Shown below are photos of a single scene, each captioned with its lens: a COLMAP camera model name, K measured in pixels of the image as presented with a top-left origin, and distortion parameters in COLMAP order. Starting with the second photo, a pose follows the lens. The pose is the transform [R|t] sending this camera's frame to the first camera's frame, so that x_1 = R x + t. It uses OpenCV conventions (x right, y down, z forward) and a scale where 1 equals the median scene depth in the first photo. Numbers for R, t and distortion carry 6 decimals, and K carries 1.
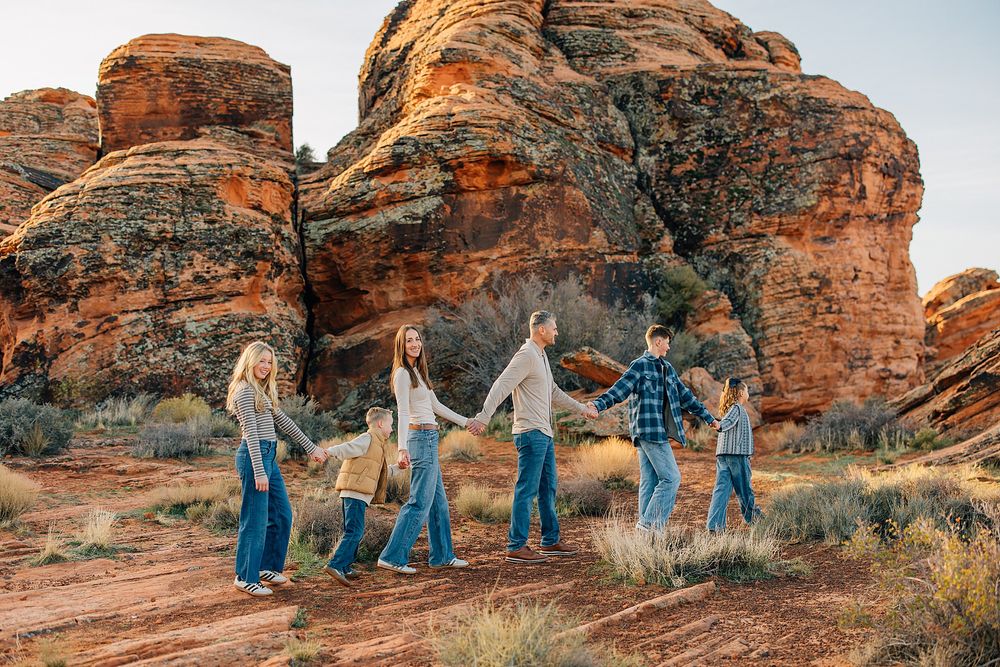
lens RADIAL K [[1466.7, 0, 500.0], [0, 1466.7, 333.5], [0, 0, 1]] dist [0.005235, 0.083431]
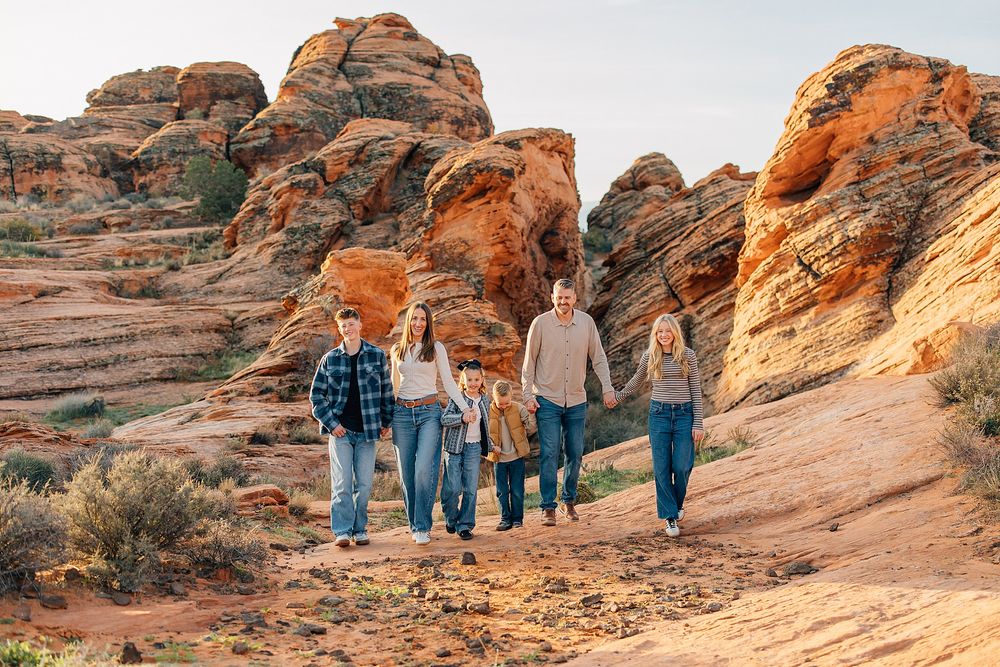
lens RADIAL K [[1457.7, 0, 477.7], [0, 1457.7, 329.1], [0, 0, 1]] dist [0.009671, 0.095441]
pose [[0.991519, 0.016230, -0.128944, 0.699590], [-0.004702, 0.996002, 0.089206, 0.030274], [0.129877, -0.087843, 0.987631, -1.780384]]
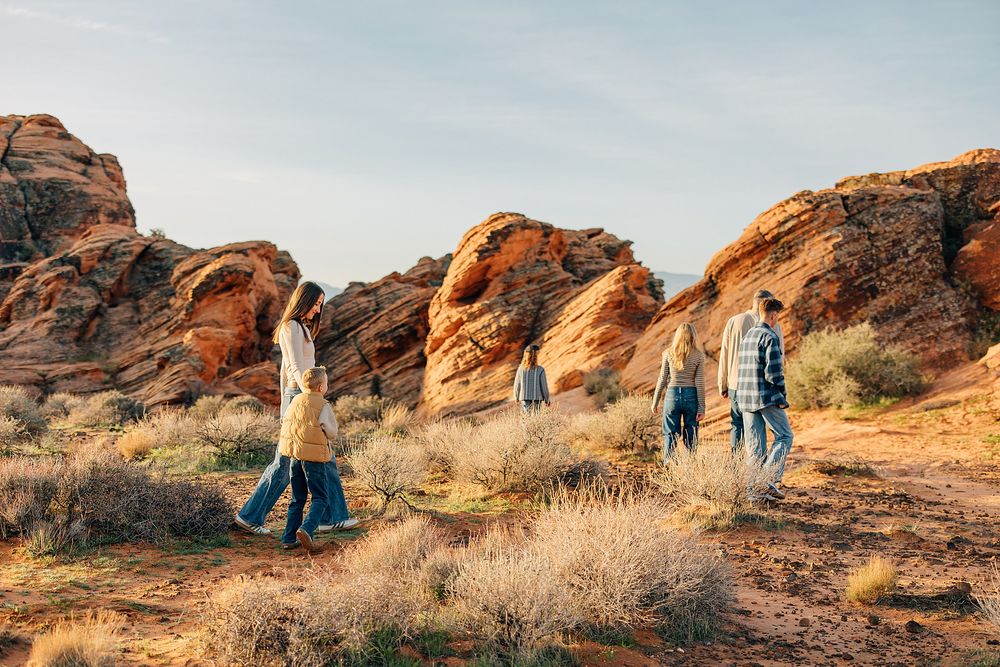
lens RADIAL K [[1457.7, 0, 477.7], [0, 1457.7, 329.1], [0, 0, 1]] dist [0.009671, 0.095441]
pose [[0.984364, 0.026689, 0.174112, 0.529768], [-0.032577, 0.998987, 0.031049, 0.010399], [-0.173107, -0.036236, 0.984236, -2.331314]]
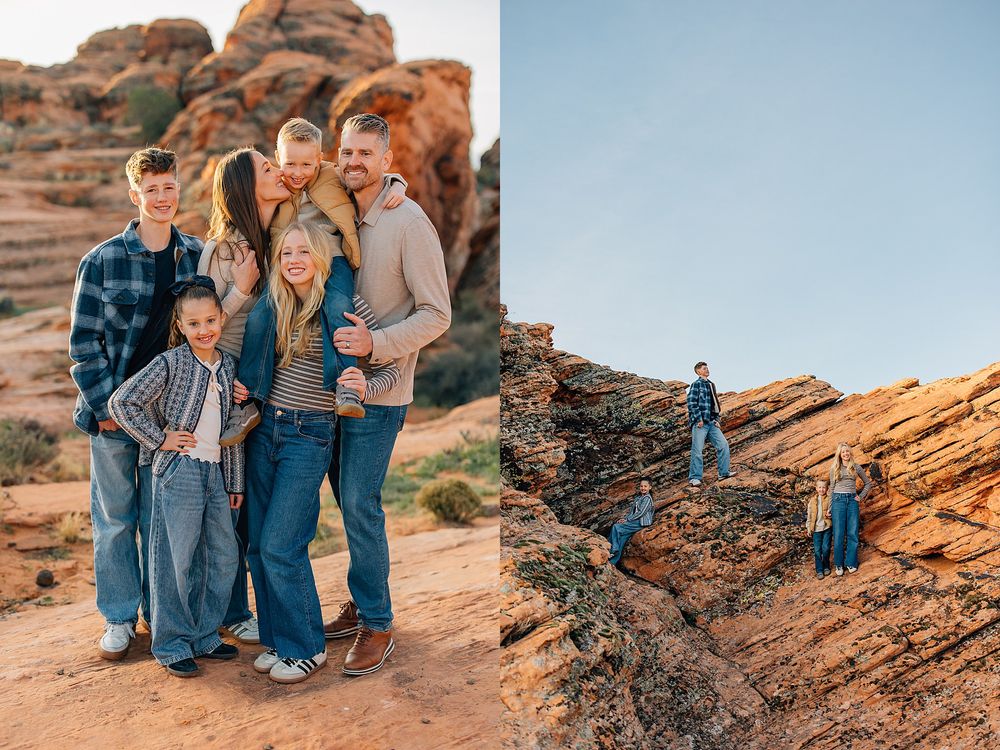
lens RADIAL K [[1103.6, 0, 250.1], [0, 1103.6, 378.8], [0, 0, 1]] dist [0.026842, 0.028647]
pose [[0.967062, 0.080901, -0.241344, 0.685884], [-0.029724, 0.977553, 0.208581, 0.052869], [0.252801, -0.194537, 0.947759, -1.561202]]
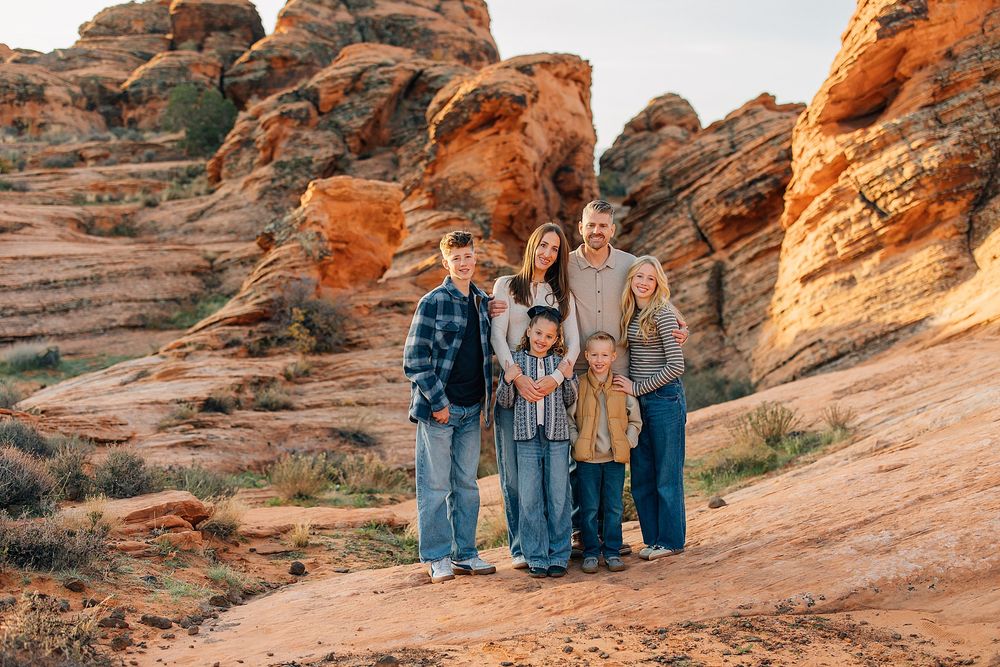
lens RADIAL K [[1462.5, 0, 474.9], [0, 1462.5, 334.9], [0, 0, 1]] dist [-0.002858, 0.157104]
pose [[0.990583, 0.031280, -0.133294, 0.683607], [-0.013905, 0.991503, 0.129340, 0.042279], [0.136208, -0.126269, 0.982600, -1.661691]]
